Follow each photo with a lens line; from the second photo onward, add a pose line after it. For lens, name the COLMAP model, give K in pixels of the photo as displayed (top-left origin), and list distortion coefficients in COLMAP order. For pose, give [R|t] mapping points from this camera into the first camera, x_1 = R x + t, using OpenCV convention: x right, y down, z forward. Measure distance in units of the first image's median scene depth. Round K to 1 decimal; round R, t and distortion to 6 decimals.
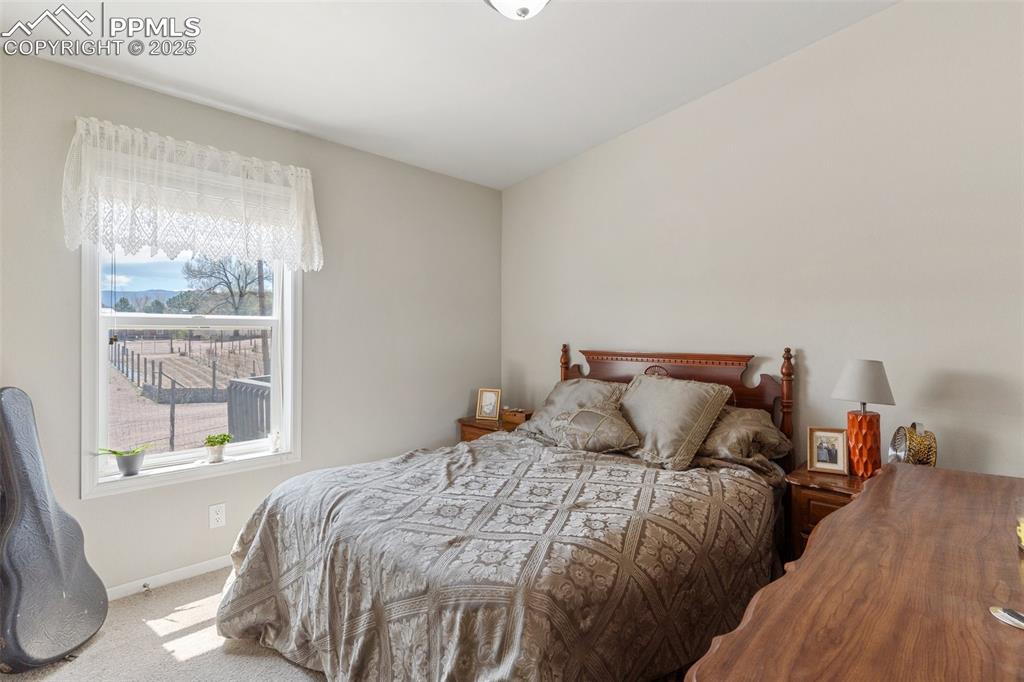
lens RADIAL K [[514.4, 0, 514.0], [0, 514.4, 344.1], [0, 0, 1]] dist [0.012577, 0.000111]
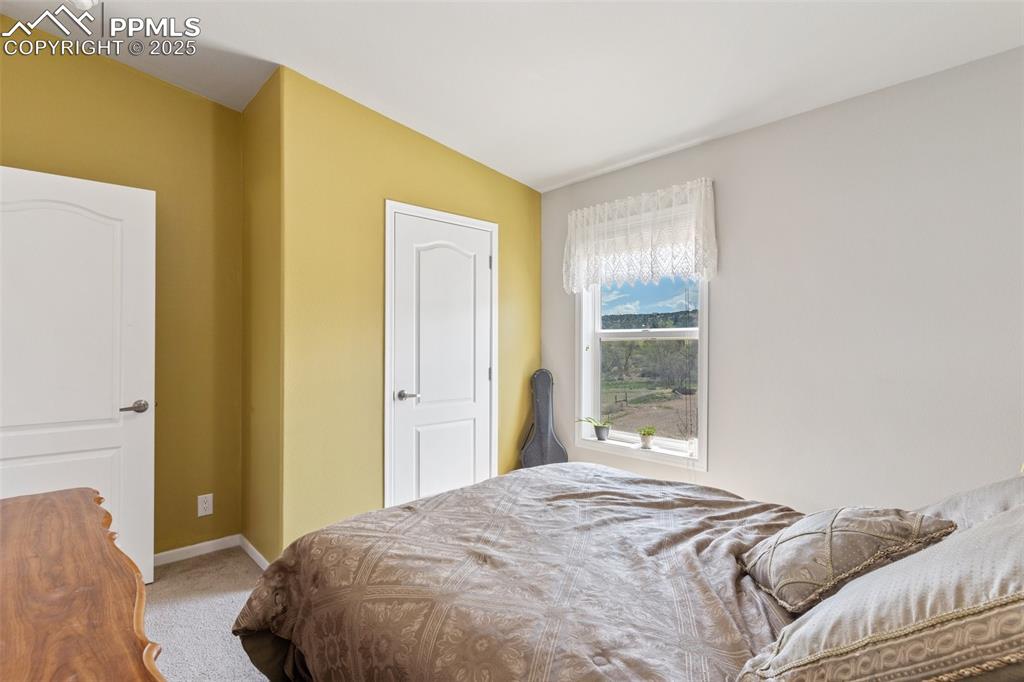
lens RADIAL K [[493.8, 0, 510.3], [0, 493.8, 345.6], [0, 0, 1]] dist [-0.000645, -0.000409]
pose [[-0.057315, 0.001292, -0.998355, 0.715833], [-0.015309, 0.999880, 0.002173, -0.016202], [0.998239, 0.015408, -0.057288, 0.869508]]
